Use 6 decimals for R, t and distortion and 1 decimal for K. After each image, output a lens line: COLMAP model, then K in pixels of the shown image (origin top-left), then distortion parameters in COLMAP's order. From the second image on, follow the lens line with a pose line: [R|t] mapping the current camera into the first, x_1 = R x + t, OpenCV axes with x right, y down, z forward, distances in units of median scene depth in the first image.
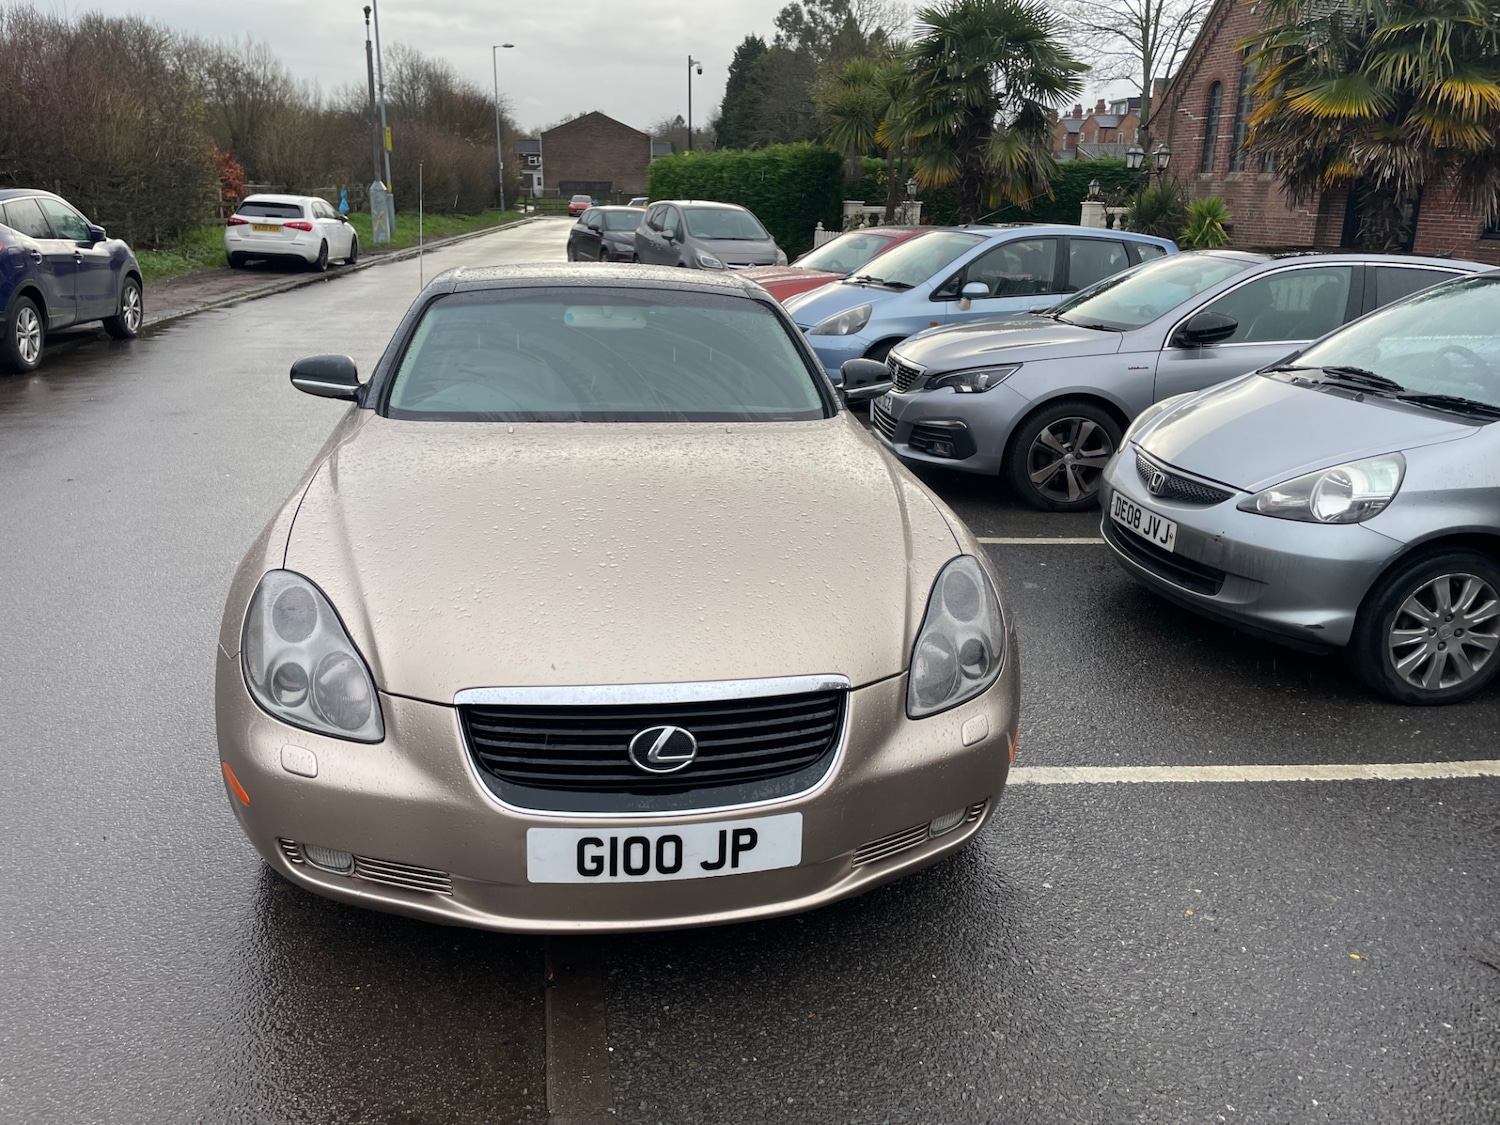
lens RADIAL K [[1122.5, 0, 731.3], [0, 1122.5, 558.1], [0, 0, 1]] dist [0.063602, -0.087494]
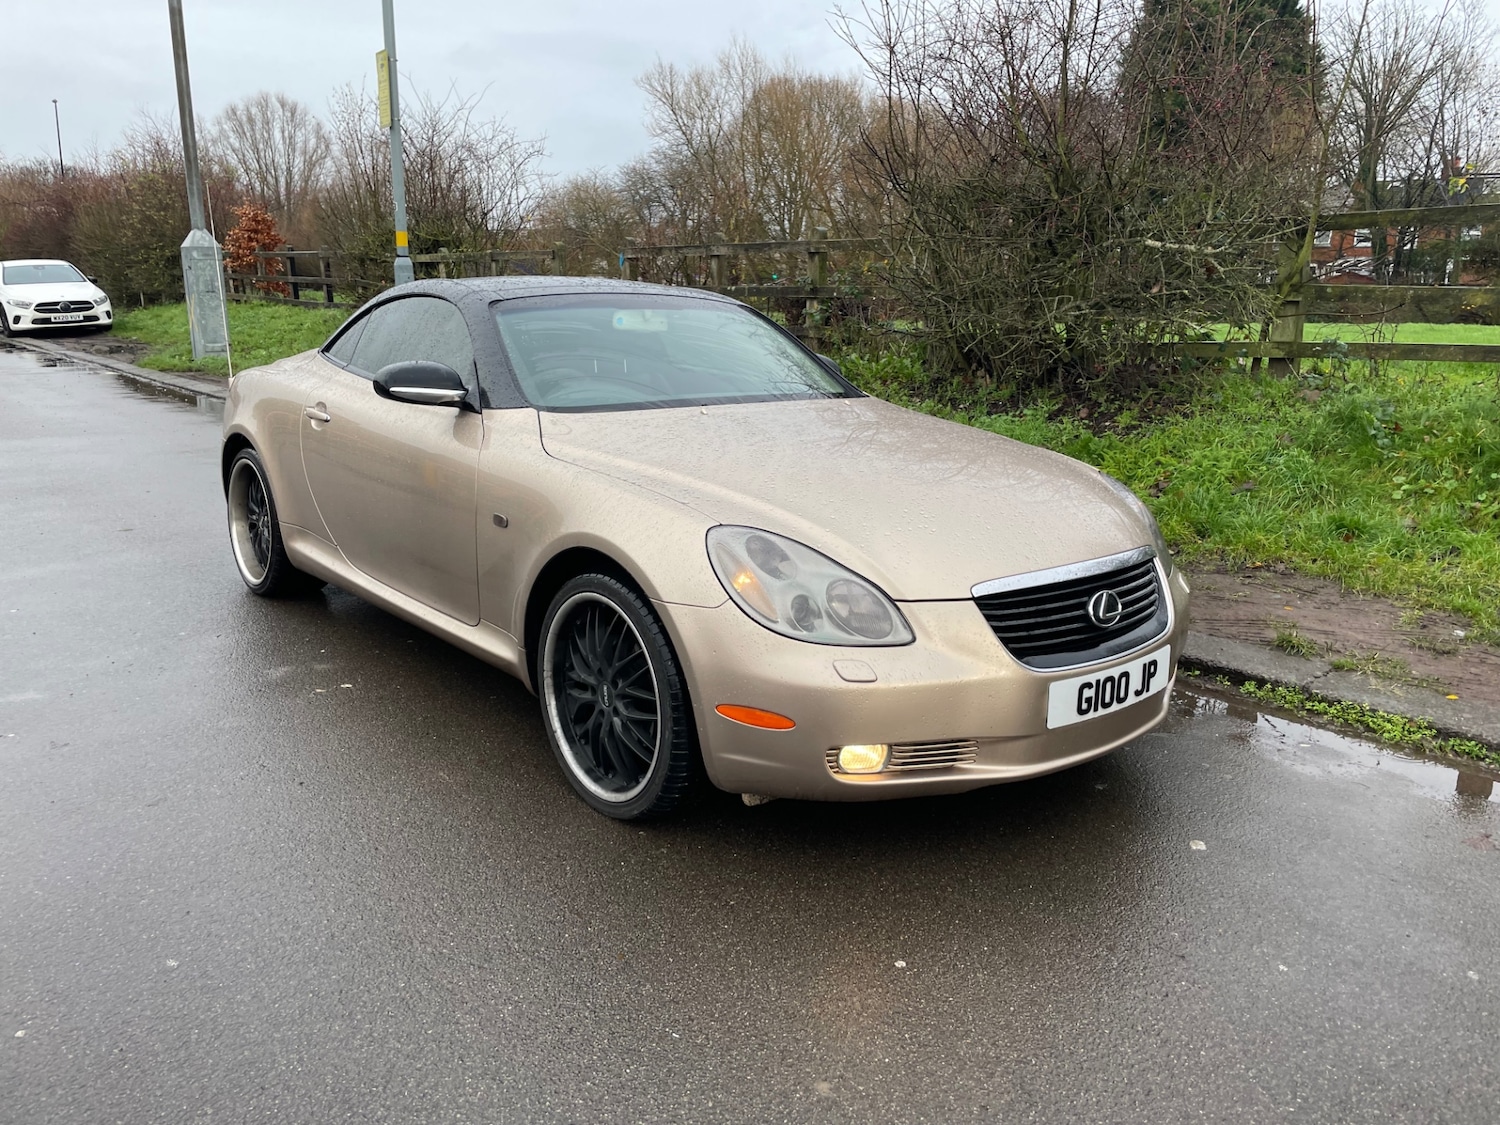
lens RADIAL K [[1120.4, 0, 750.0], [0, 1120.4, 562.5], [0, 0, 1]] dist [0.072207, -0.101359]
pose [[0.853036, -0.123203, 0.507100, -1.033583], [0.148359, 0.988890, -0.009311, 0.067881], [-0.500319, 0.083175, 0.861837, 0.083242]]
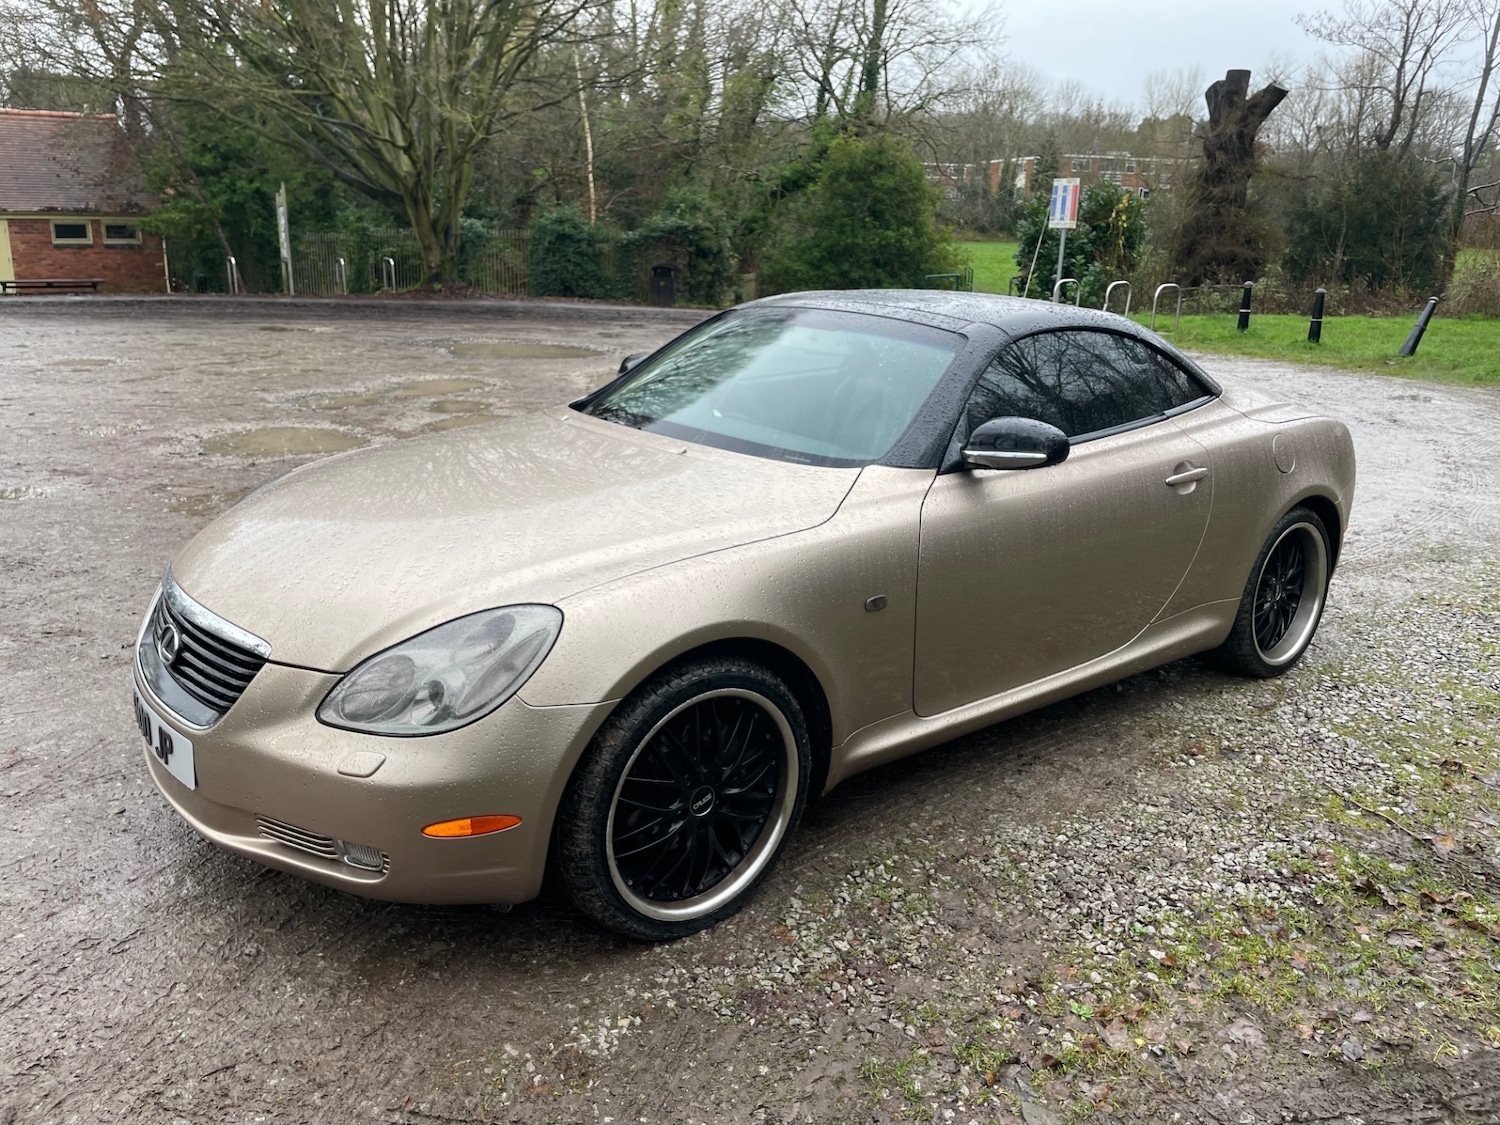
lens RADIAL K [[1120.4, 0, 750.0], [0, 1120.4, 562.5], [0, 0, 1]] dist [0.072207, -0.101359]
pose [[0.505865, 0.228751, -0.831729, 1.210595], [-0.270728, 0.957582, 0.098706, -0.196377], [0.819028, 0.175240, 0.546336, 0.810590]]
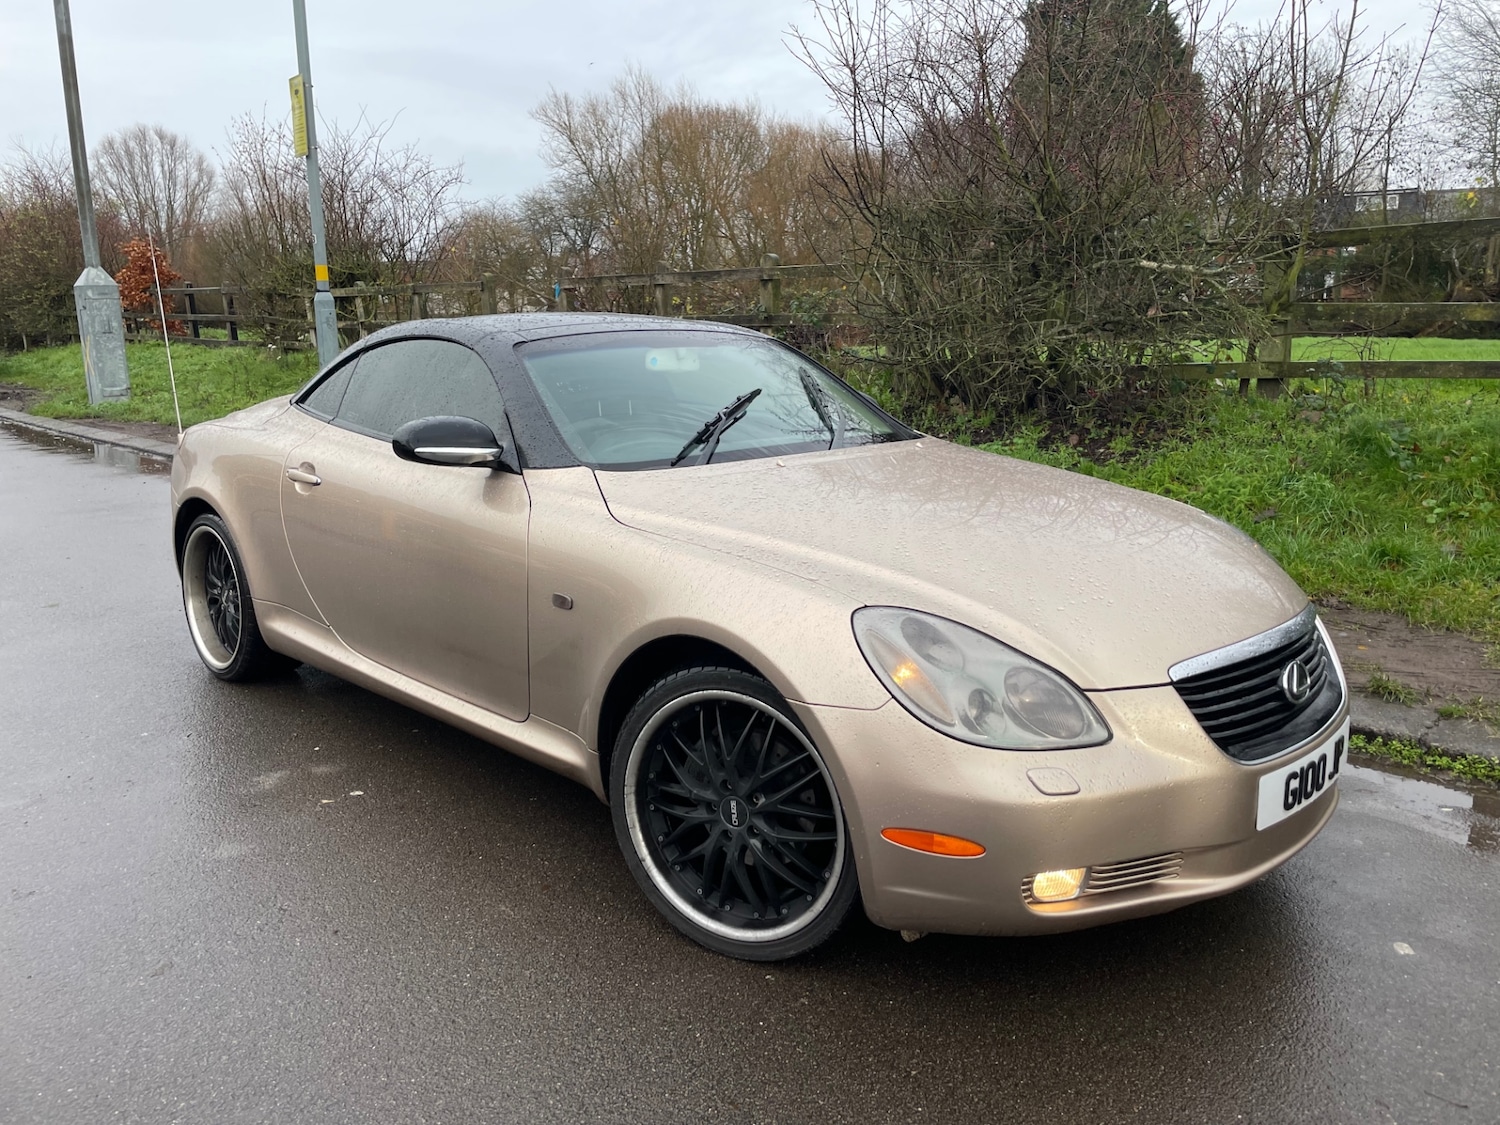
lens RADIAL K [[1126.0, 0, 750.0], [0, 1126.0, 562.5], [0, 0, 1]] dist [0.075790, -0.108627]
pose [[0.806754, -0.142317, 0.573492, -1.103001], [0.187194, 0.982127, -0.019610, -0.025849], [-0.560452, 0.123175, 0.818976, 0.356482]]
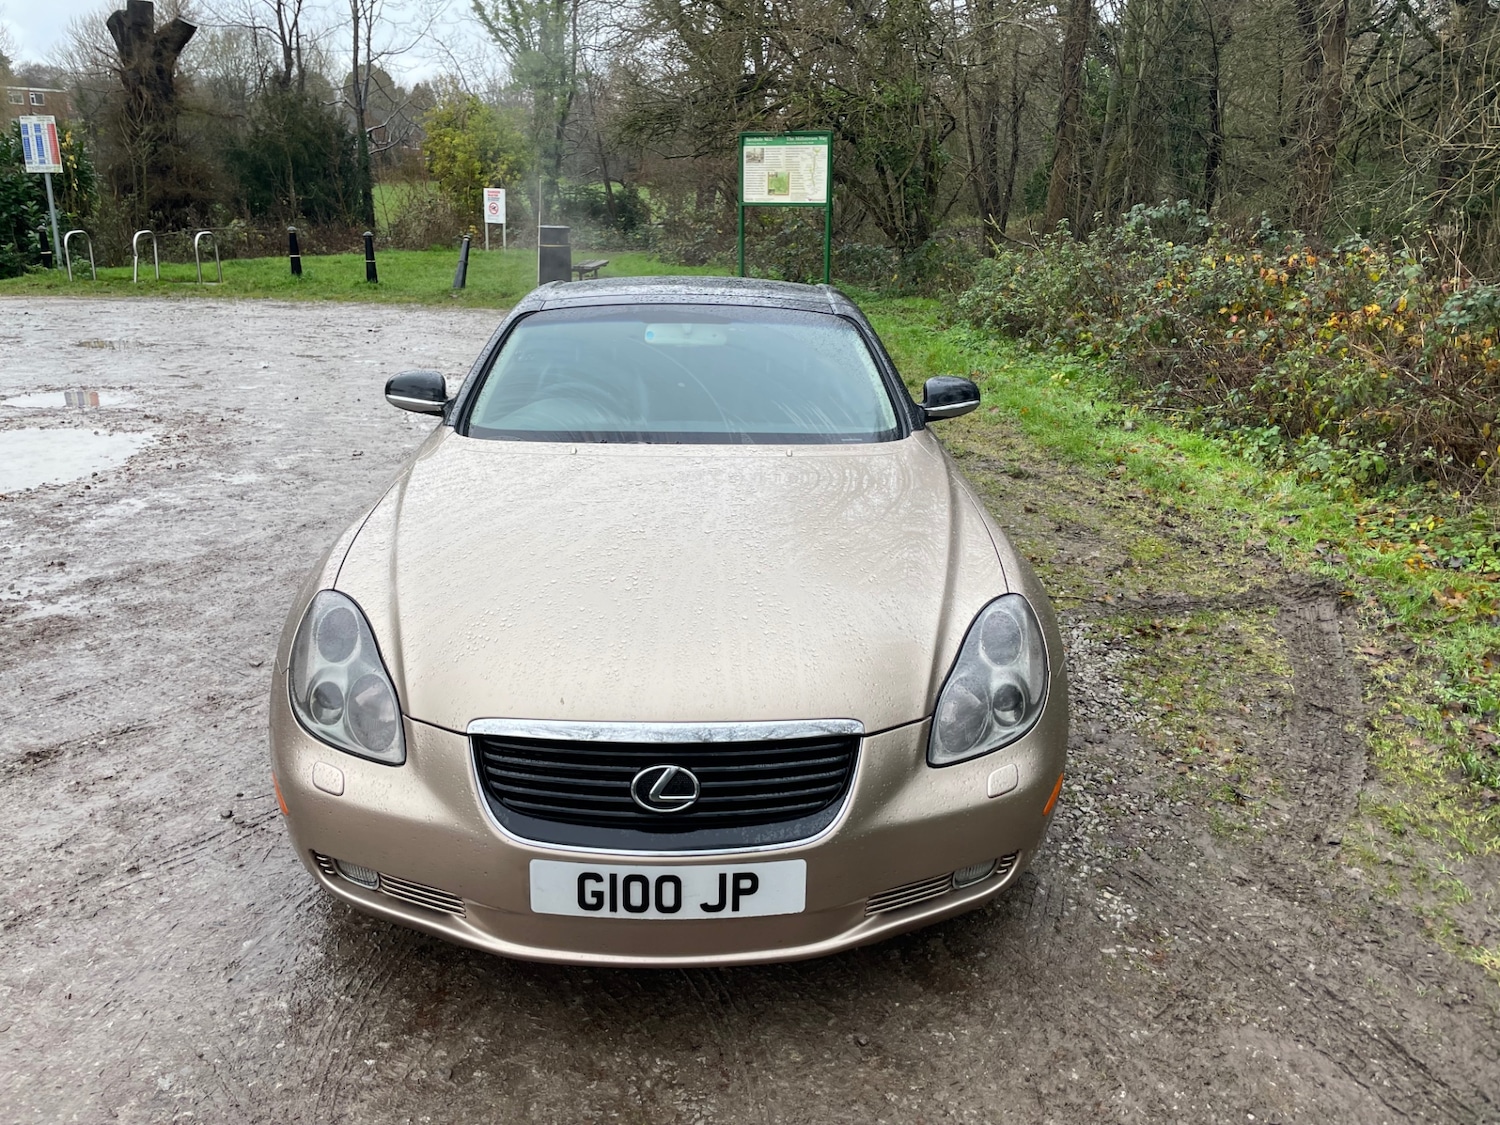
lens RADIAL K [[1122.5, 0, 731.3], [0, 1122.5, 558.1], [0, 0, 1]] dist [0.063602, -0.087494]
pose [[0.989918, 0.027421, -0.138959, 0.127677], [-0.026015, 0.999590, 0.011924, -0.047240], [0.139229, -0.008188, 0.990226, 0.018826]]
